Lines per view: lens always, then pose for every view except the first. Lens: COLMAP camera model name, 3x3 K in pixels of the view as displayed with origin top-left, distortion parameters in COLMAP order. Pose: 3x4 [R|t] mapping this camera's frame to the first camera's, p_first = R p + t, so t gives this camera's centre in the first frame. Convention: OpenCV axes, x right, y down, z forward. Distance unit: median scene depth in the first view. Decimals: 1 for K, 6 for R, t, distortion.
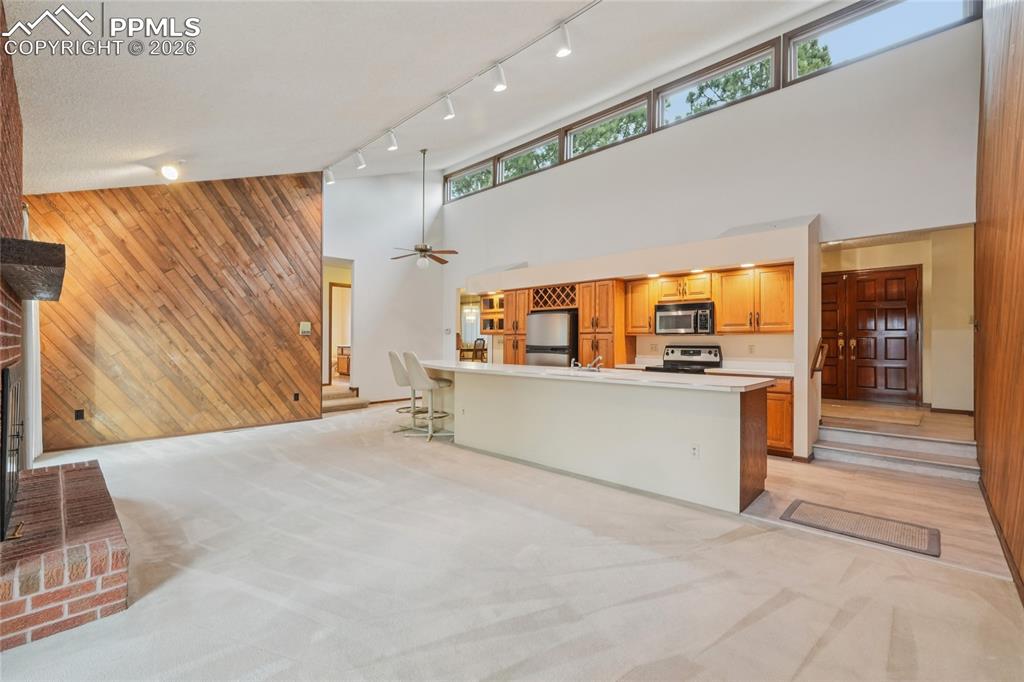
lens RADIAL K [[437.5, 0, 518.7], [0, 437.5, 338.1], [0, 0, 1]] dist [-0.001858, 0.000779]
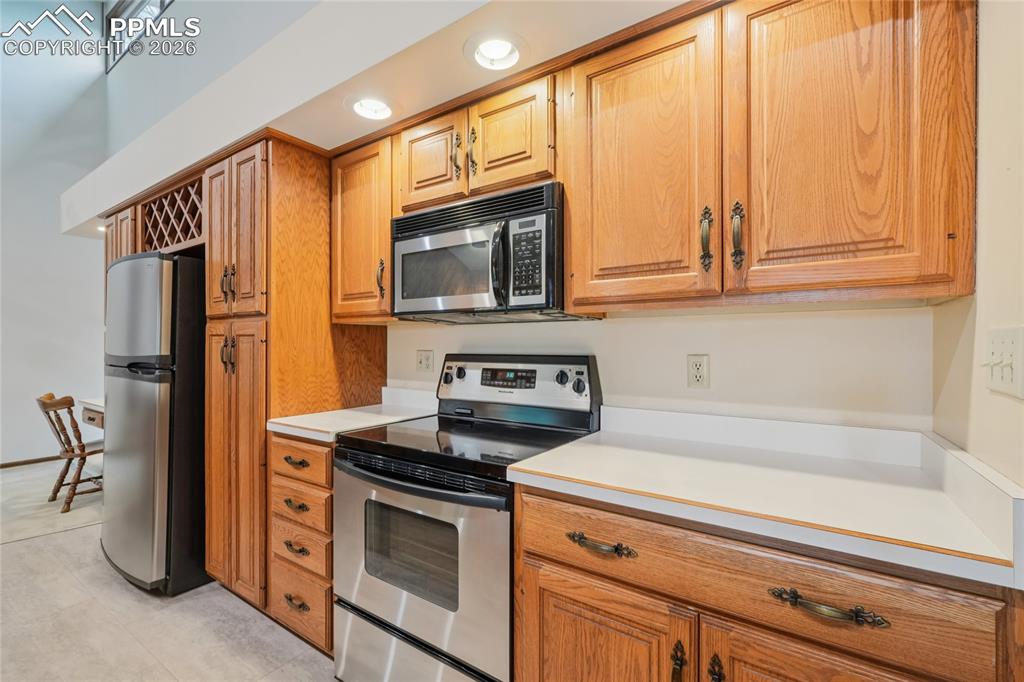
lens RADIAL K [[437.5, 0, 515.2], [0, 437.5, 345.7], [0, 0, 1]] dist [-0.001858, 0.000779]
pose [[0.986254, -0.005070, 0.165156, 0.322413], [0.003000, 0.999914, 0.012780, 0.006686], [-0.165207, -0.012109, 0.986185, 0.644777]]
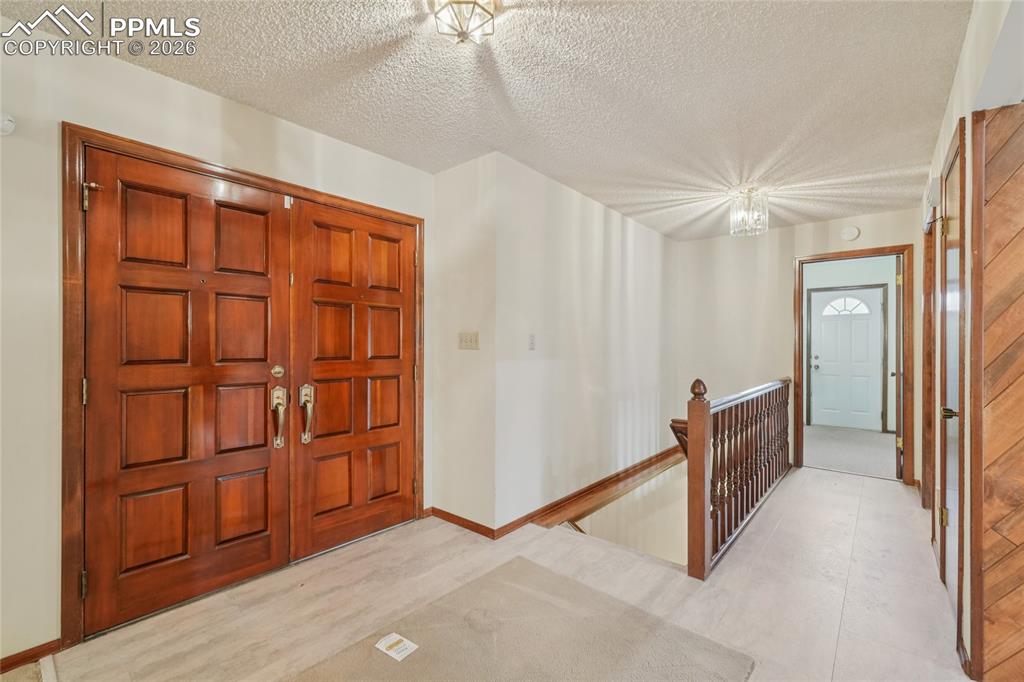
lens RADIAL K [[437.5, 0, 511.0], [0, 437.5, 347.4], [0, 0, 1]] dist [-0.001858, 0.000779]
pose [[-0.044417, -0.006879, 0.998989, 0.450755], [-0.010457, 0.999925, 0.006421, -0.035726], [-0.998958, -0.010161, -0.044485, 0.946109]]
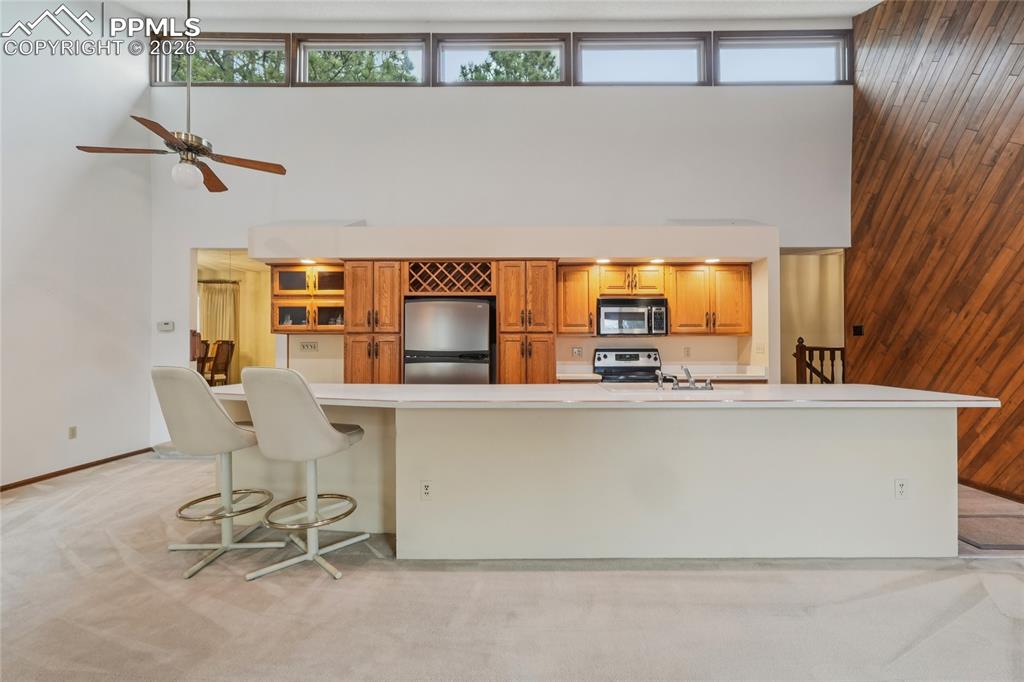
lens RADIAL K [[437.5, 0, 526.9], [0, 437.5, 343.2], [0, 0, 1]] dist [-0.001858, 0.000779]
pose [[0.732136, 0.000671, 0.681158, -0.307938], [-0.002239, 0.999996, 0.001421, 0.005000], [-0.681155, -0.002565, 0.732135, 0.470320]]
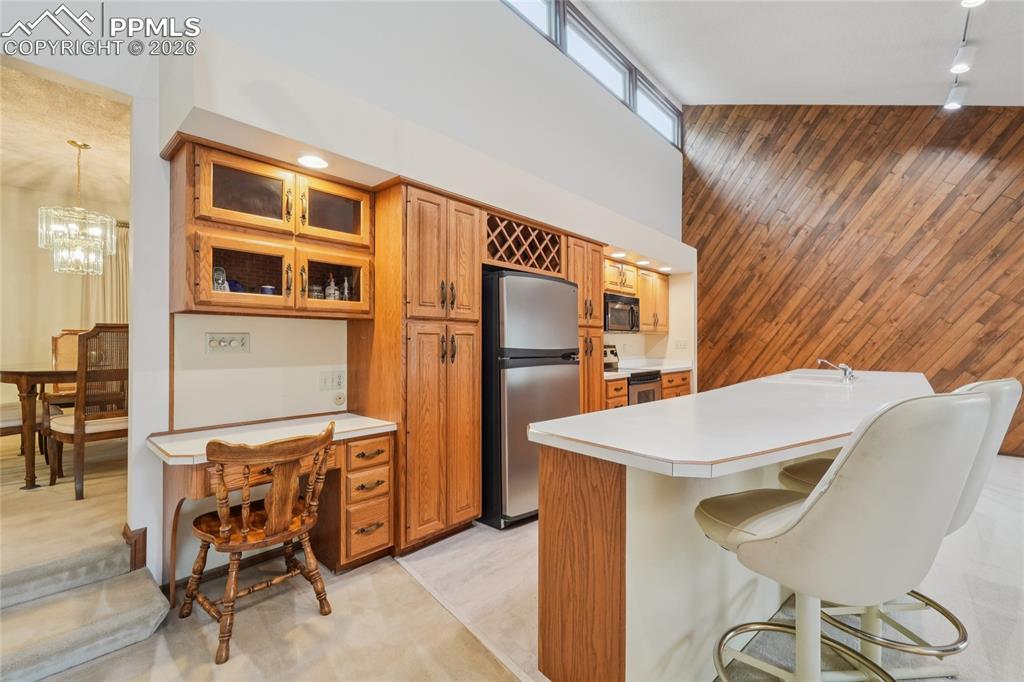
lens RADIAL K [[437.5, 0, 508.9], [0, 437.5, 338.0], [0, 0, 1]] dist [-0.001858, 0.000779]
pose [[-0.015593, 0.004735, 0.999867, -0.424386], [-0.011481, 0.999922, -0.004914, 0.008822], [-0.999813, -0.011556, -0.015537, 1.105732]]
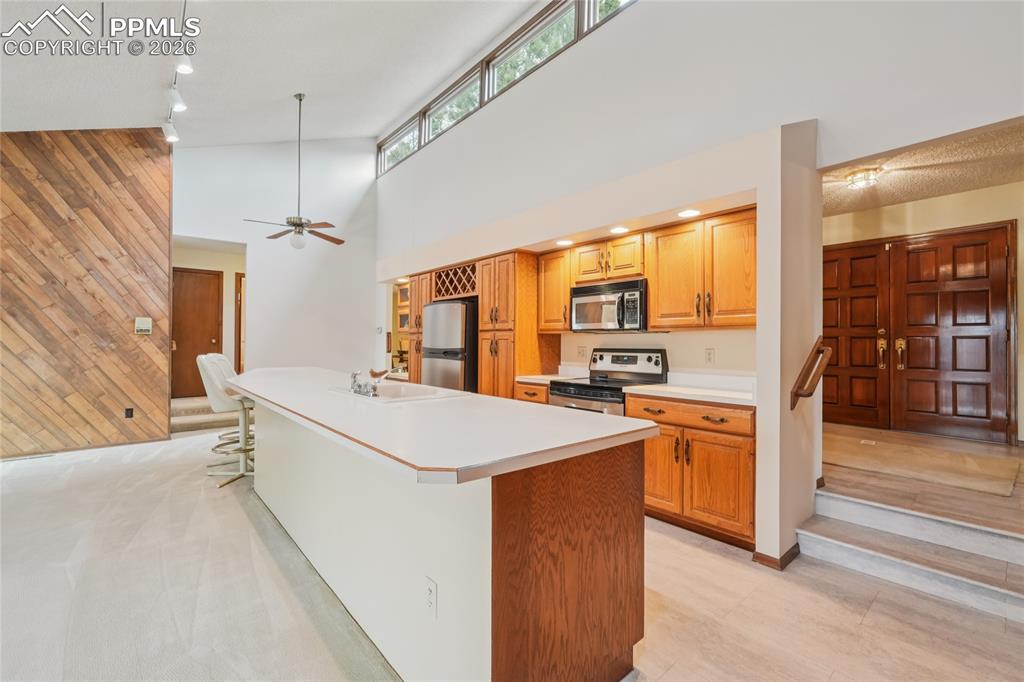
lens RADIAL K [[437.5, 0, 516.4], [0, 437.5, 339.8], [0, 0, 1]] dist [-0.001858, 0.000779]
pose [[0.994482, -0.000356, -0.104905, 0.279348], [0.000364, 1.000000, 0.000061, 0.003566], [0.104905, -0.000099, 0.994482, 0.305646]]
